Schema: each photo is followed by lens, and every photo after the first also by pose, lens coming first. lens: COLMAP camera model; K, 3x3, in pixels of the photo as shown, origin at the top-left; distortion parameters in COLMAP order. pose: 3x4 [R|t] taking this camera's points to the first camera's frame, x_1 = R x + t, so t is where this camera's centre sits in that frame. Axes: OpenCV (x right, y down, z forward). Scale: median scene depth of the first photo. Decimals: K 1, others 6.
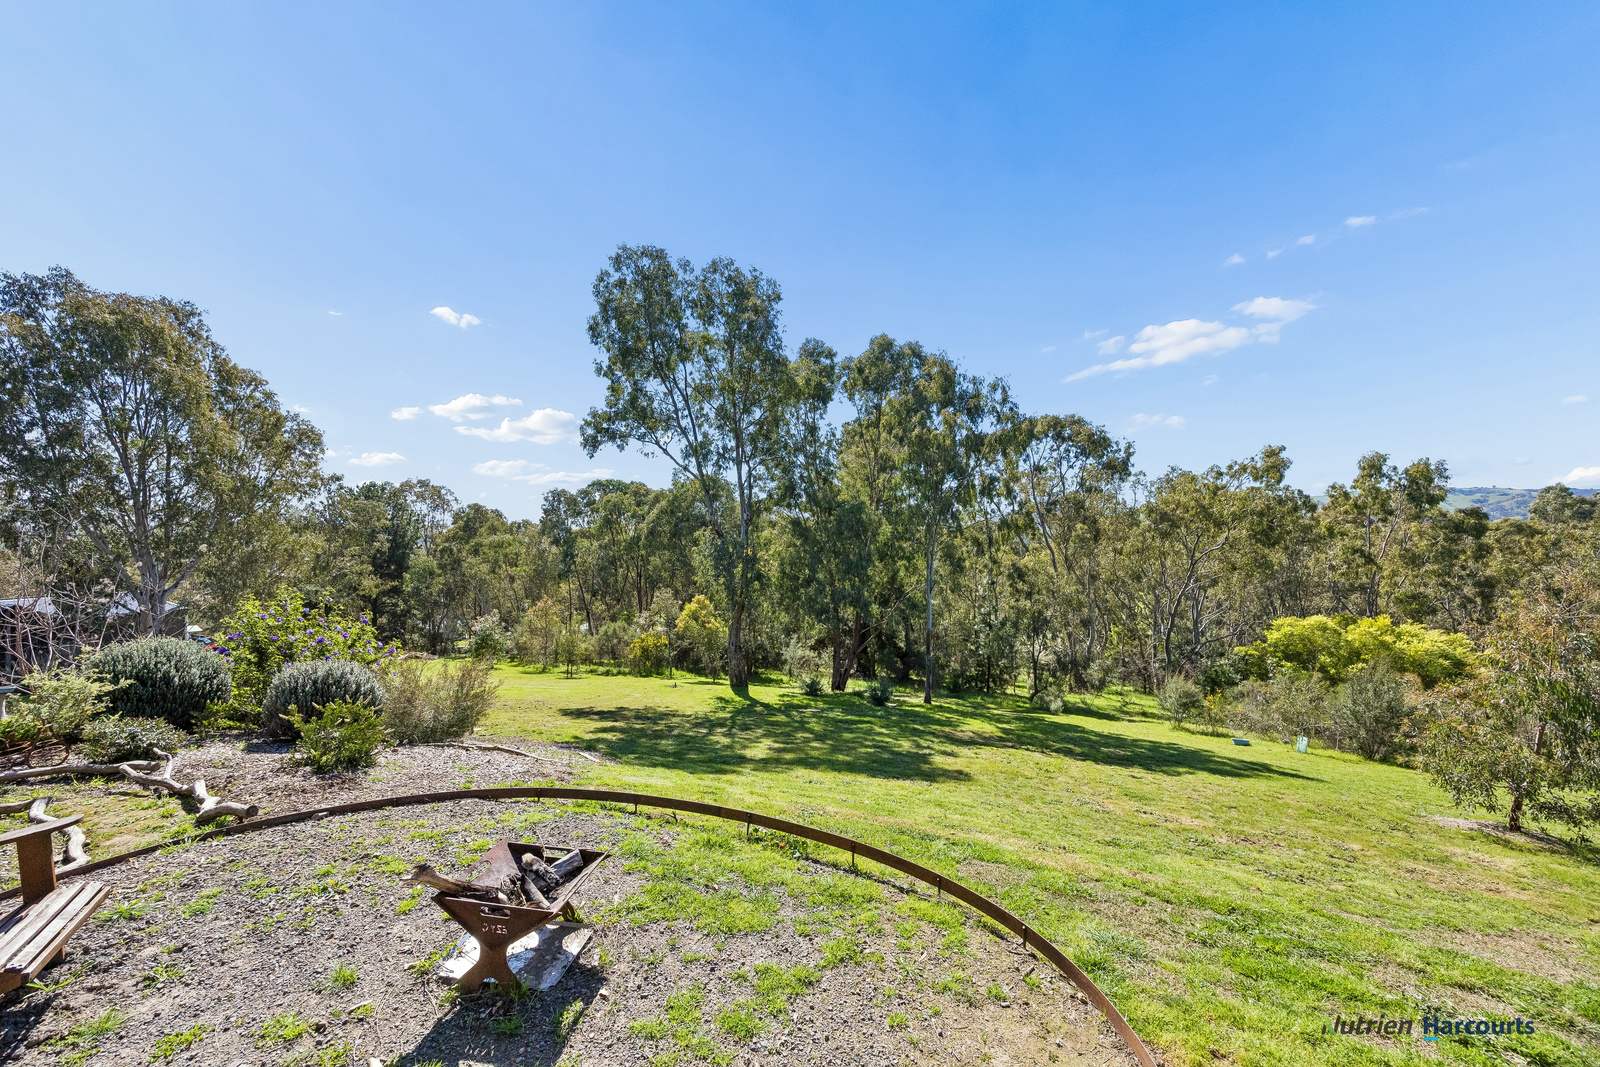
lens RADIAL K [[601.3, 0, 793.9], [0, 601.3, 533.7], [0, 0, 1]] dist [-0.002063, -0.000567]
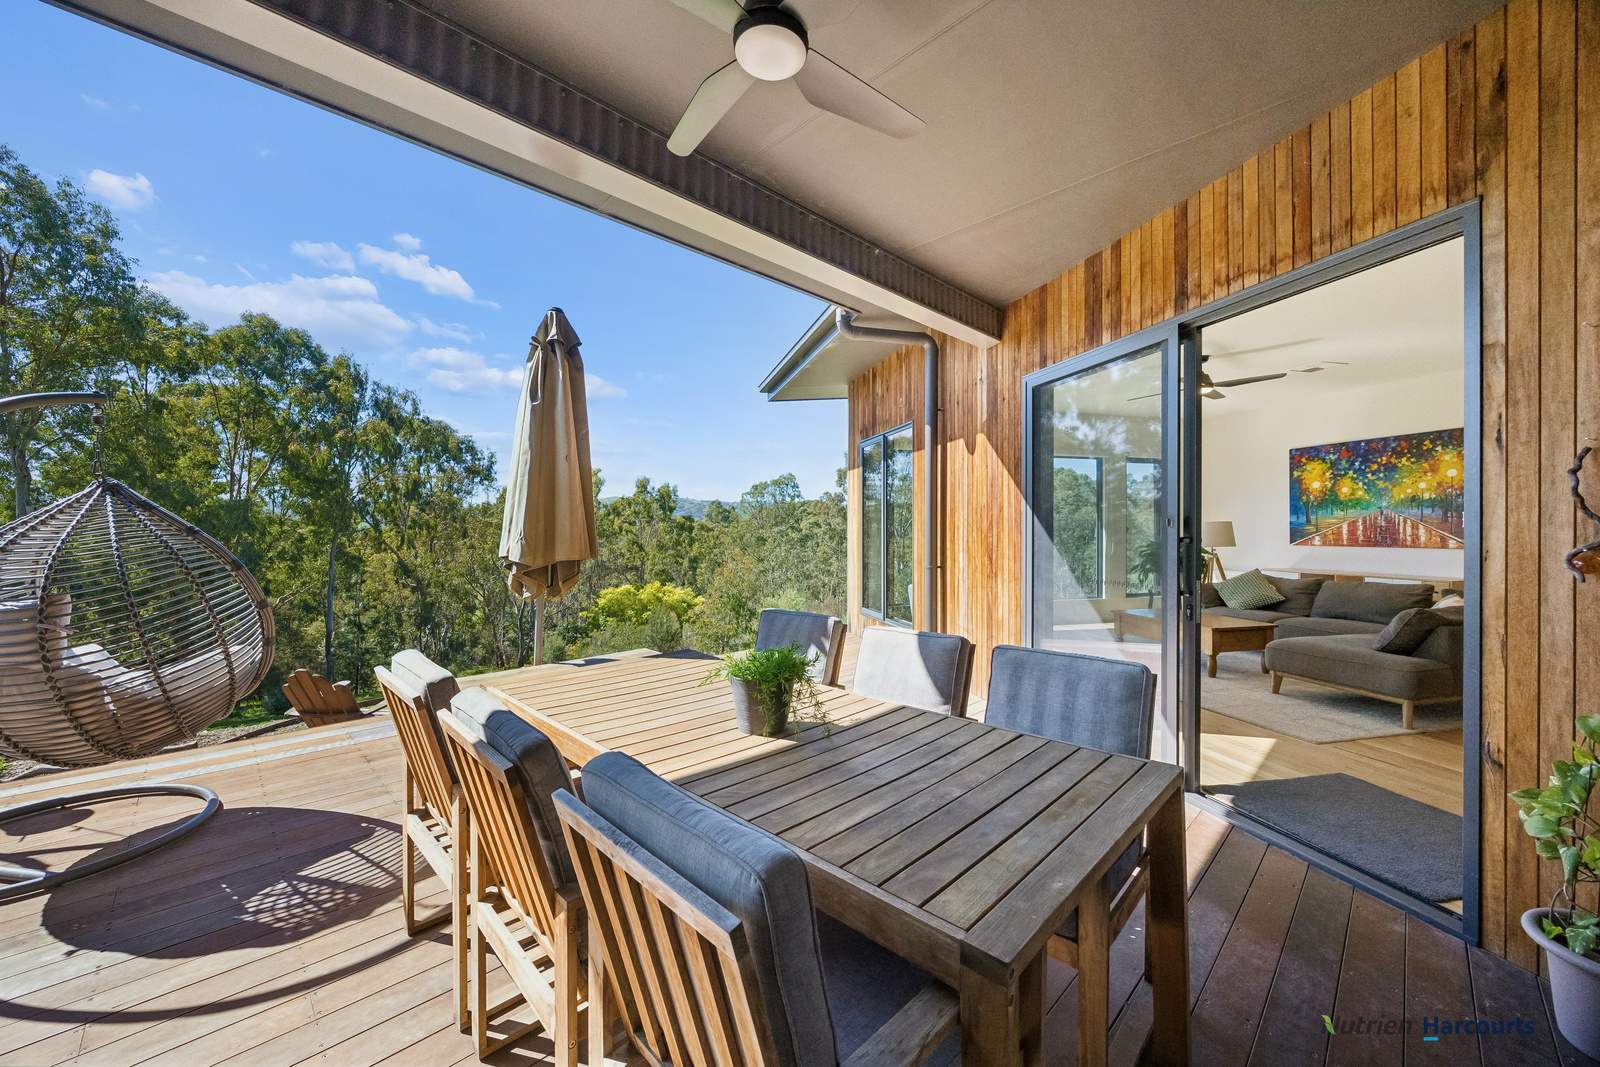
lens RADIAL K [[605.5, 0, 798.4], [0, 605.5, 530.7], [0, 0, 1]] dist [-0.001409, -0.000258]
pose [[0.501216, -0.003815, 0.865314, -0.166591], [0.003229, 0.999992, 0.002539, -0.003117], [-0.865316, 0.001522, 0.501224, -0.106976]]
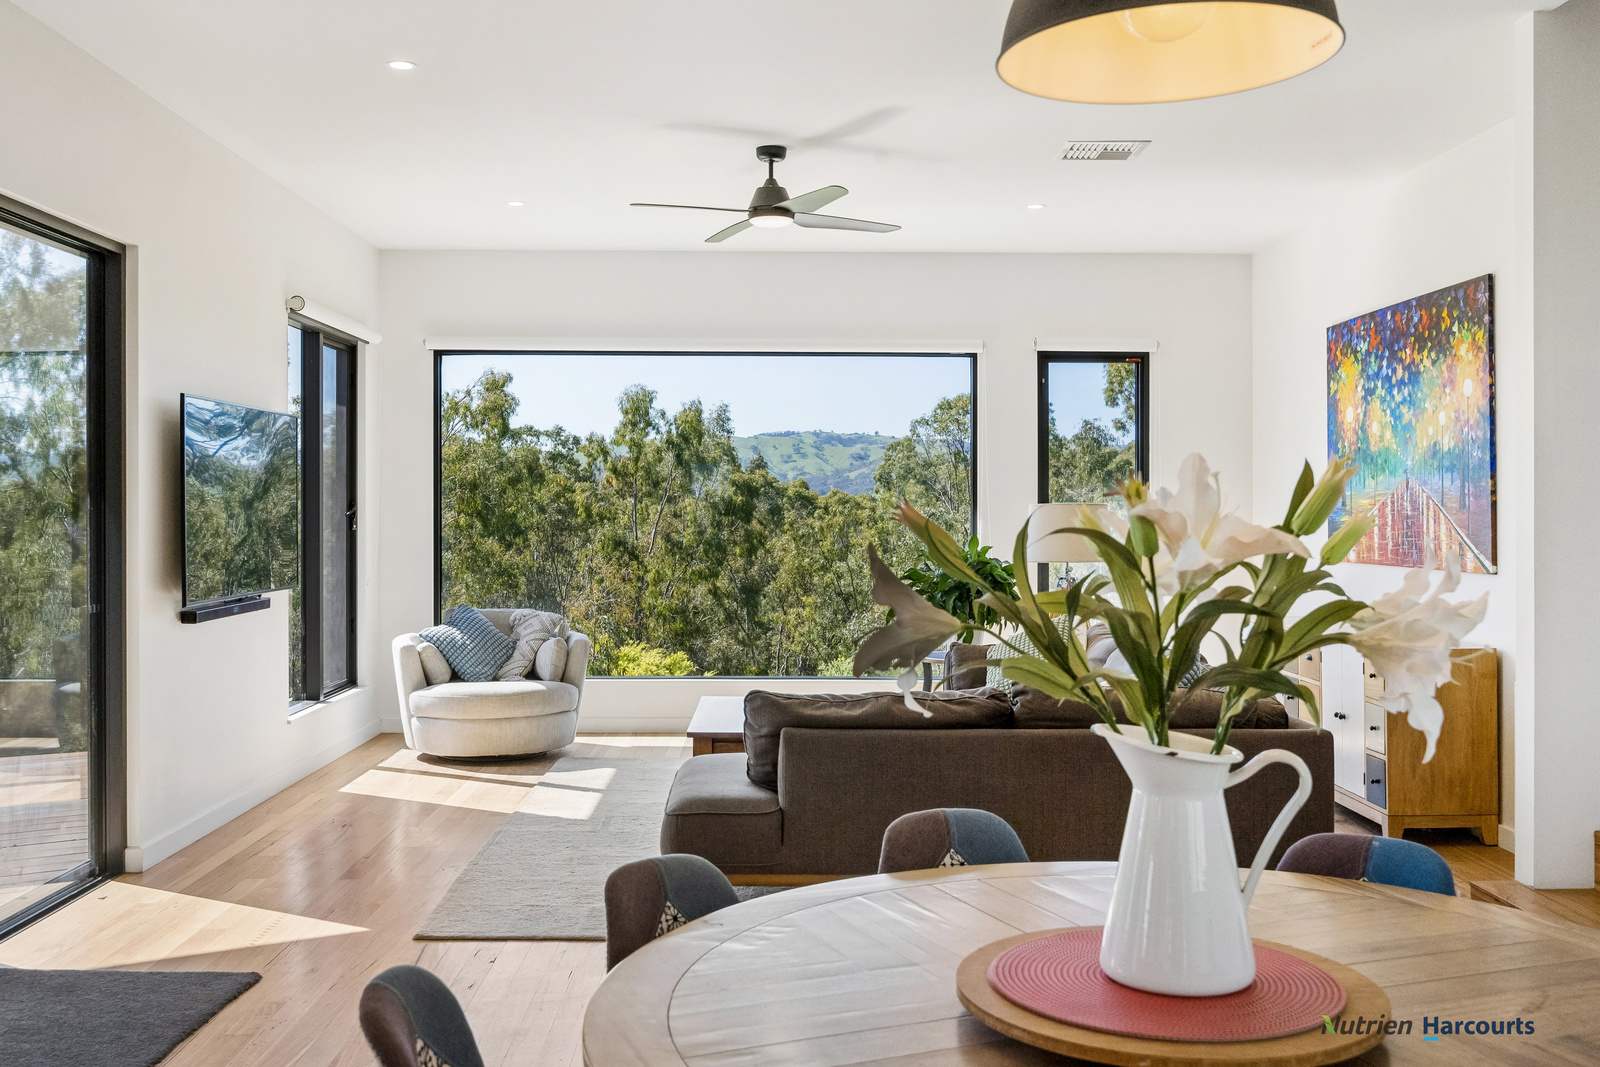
lens RADIAL K [[1531.7, 0, 789.3], [0, 1531.7, 515.4], [0, 0, 1]] dist [0.003381, 0.000547]
pose [[0.691790, -0.001886, 0.722096, -0.103908], [0.000295, 0.999997, 0.002329, -0.004142], [-0.722099, -0.001398, 0.691789, -0.259615]]
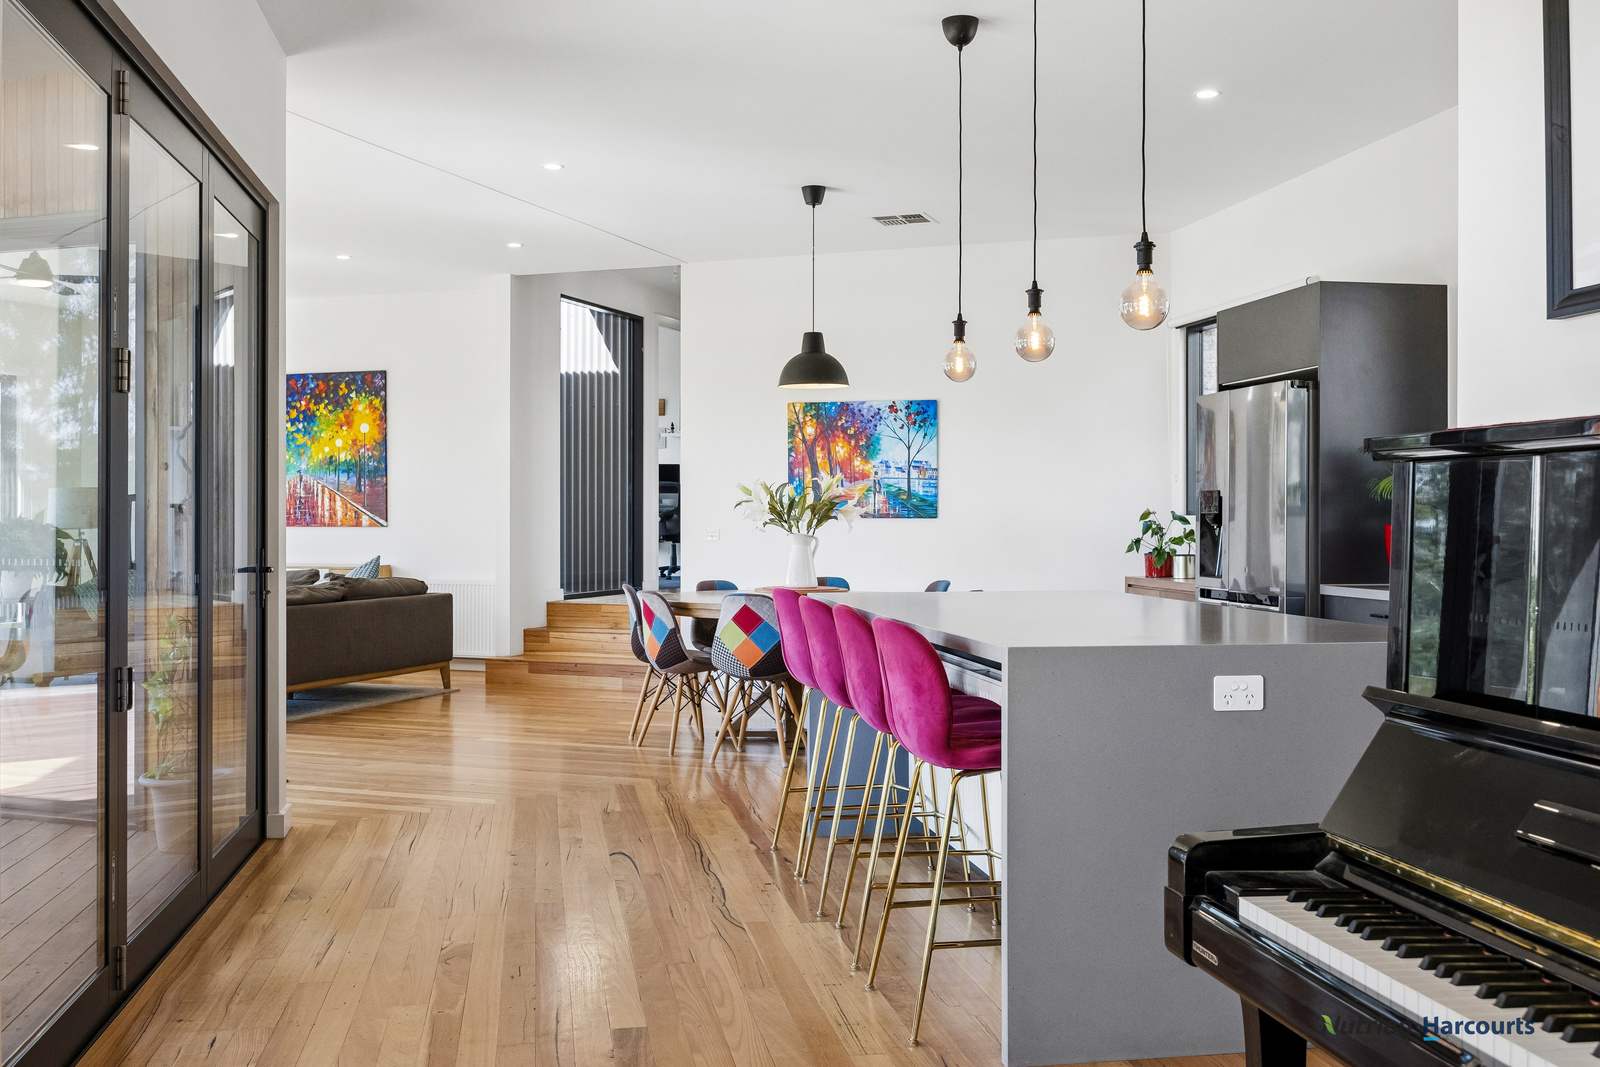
lens RADIAL K [[1531.7, 0, 789.3], [0, 1531.7, 515.4], [0, 0, 1]] dist [0.003381, 0.000547]
pose [[-0.416216, 0.000803, 0.909265, -0.276300], [0.000280, 1.000000, -0.000755, 0.001153], [-0.909266, -0.000059, -0.416217, -0.128257]]
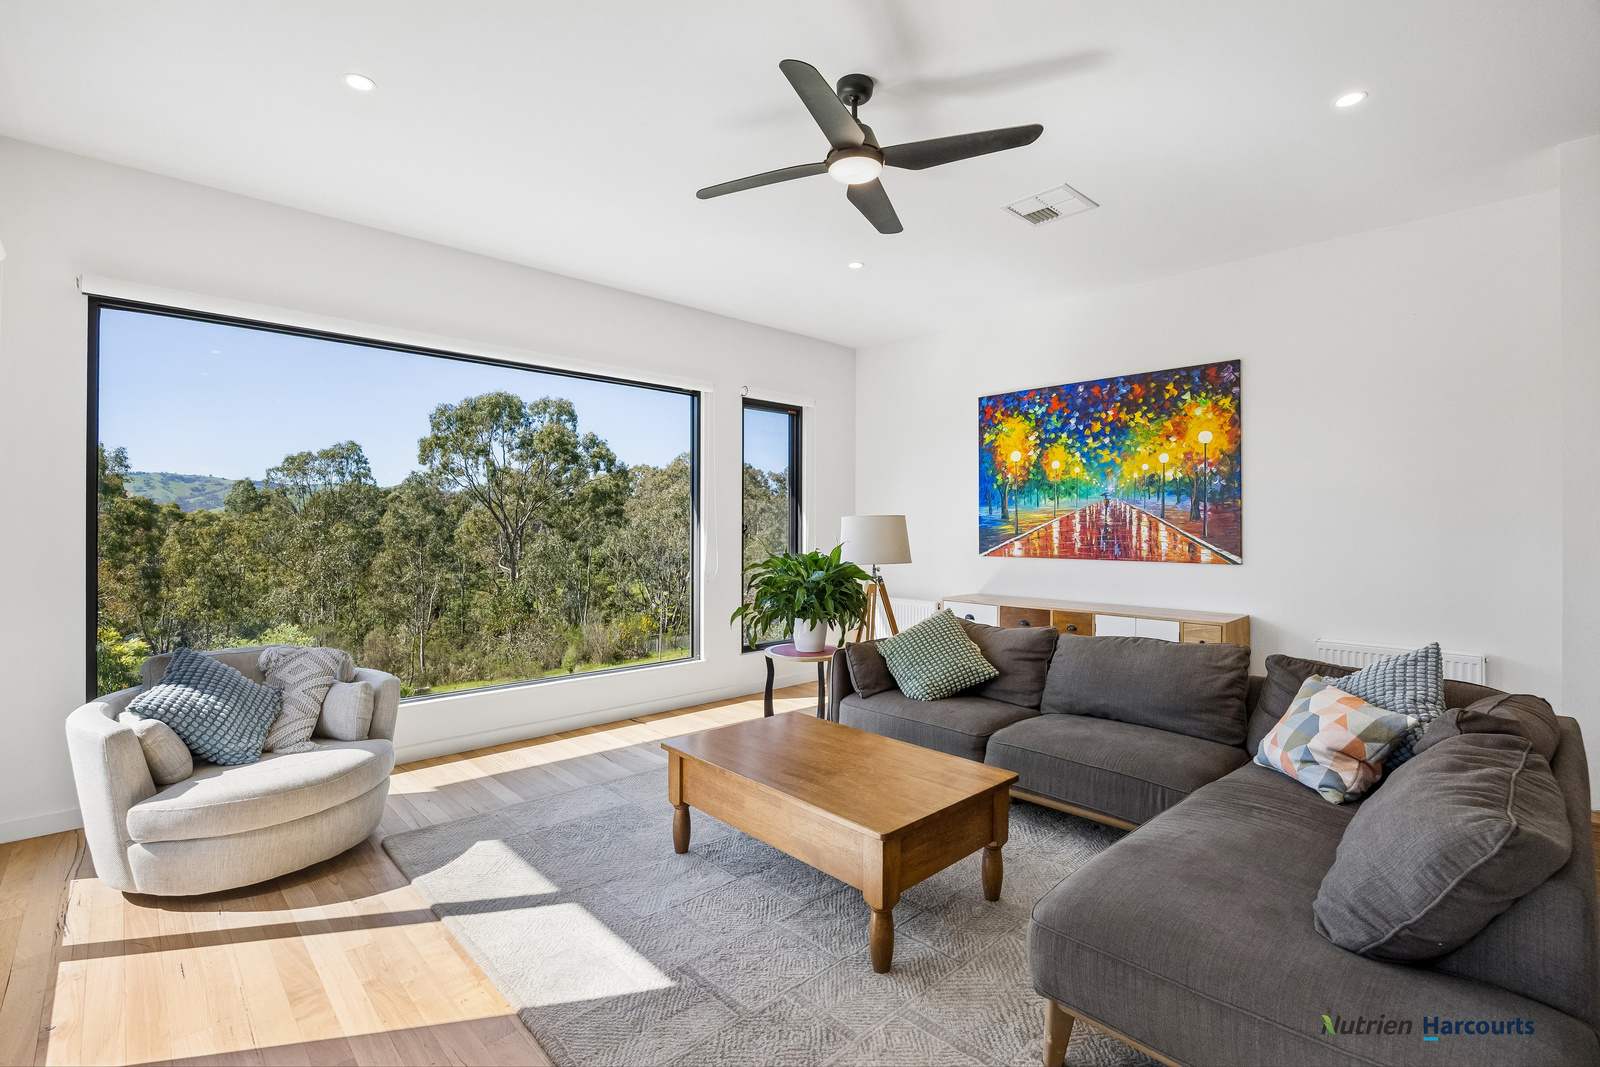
lens RADIAL K [[723.6, 0, 800.1], [0, 723.6, 521.8], [0, 0, 1]] dist [-0.017244, 0.000344]
pose [[0.015932, 0.003357, 0.999867, -0.039215], [-0.001401, 0.999993, -0.003335, -0.003623], [-0.999872, -0.001347, 0.015936, -0.115044]]
